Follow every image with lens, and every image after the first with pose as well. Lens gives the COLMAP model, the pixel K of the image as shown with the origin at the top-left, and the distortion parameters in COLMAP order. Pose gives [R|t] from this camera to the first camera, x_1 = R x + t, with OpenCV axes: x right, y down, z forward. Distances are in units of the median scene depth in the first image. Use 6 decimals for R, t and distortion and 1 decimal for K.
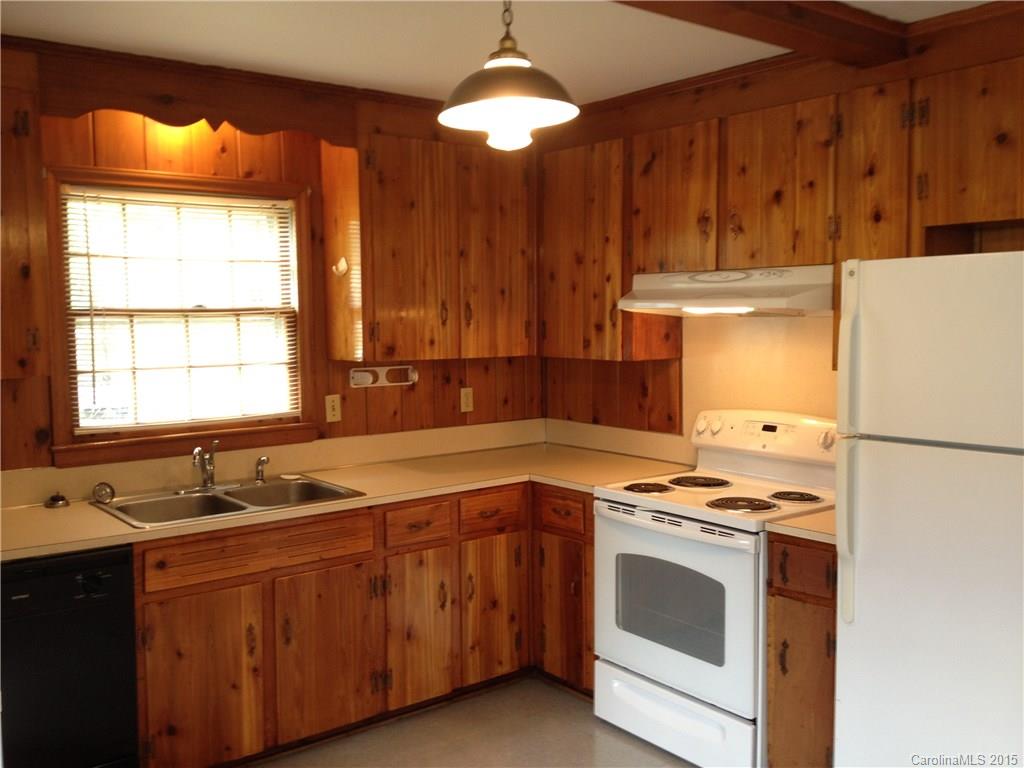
lens RADIAL K [[966.4, 0, 512.0], [0, 966.4, 384.0], [0, 0, 1]] dist [0.167812, -0.357965]
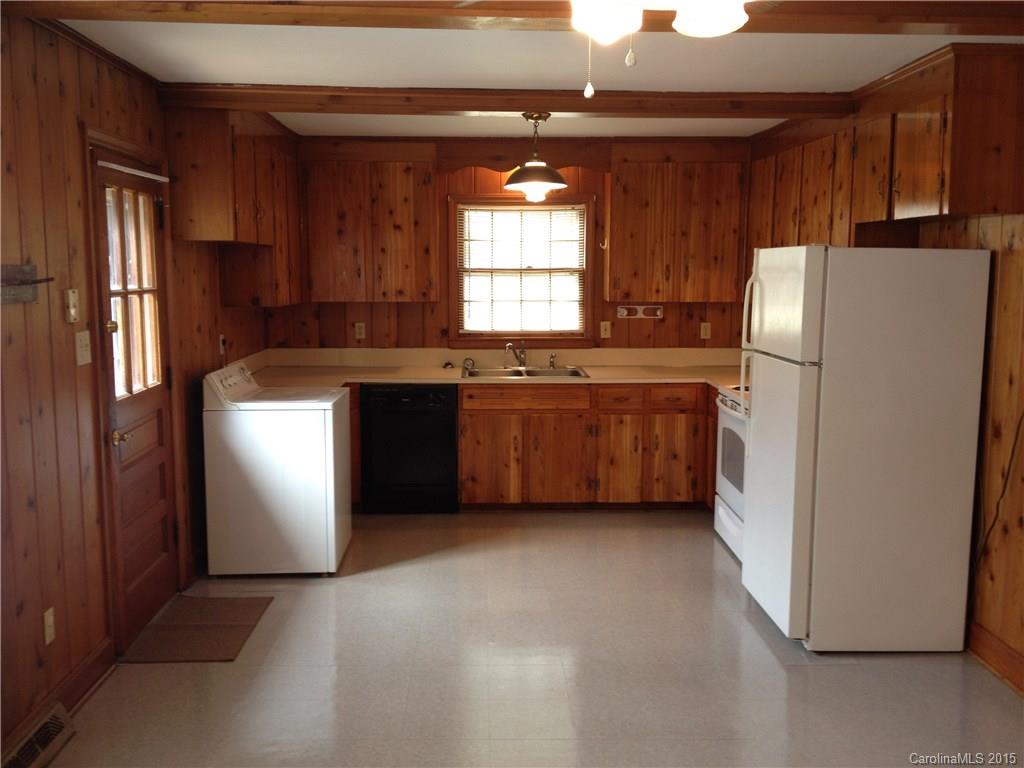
lens RADIAL K [[966.4, 0, 512.0], [0, 966.4, 384.0], [0, 0, 1]] dist [0.167812, -0.357965]
pose [[0.804628, 0.085790, -0.587549, 0.716565], [-0.053690, 0.995966, 0.071898, 0.007804], [0.591347, -0.026306, 0.805988, -0.453352]]
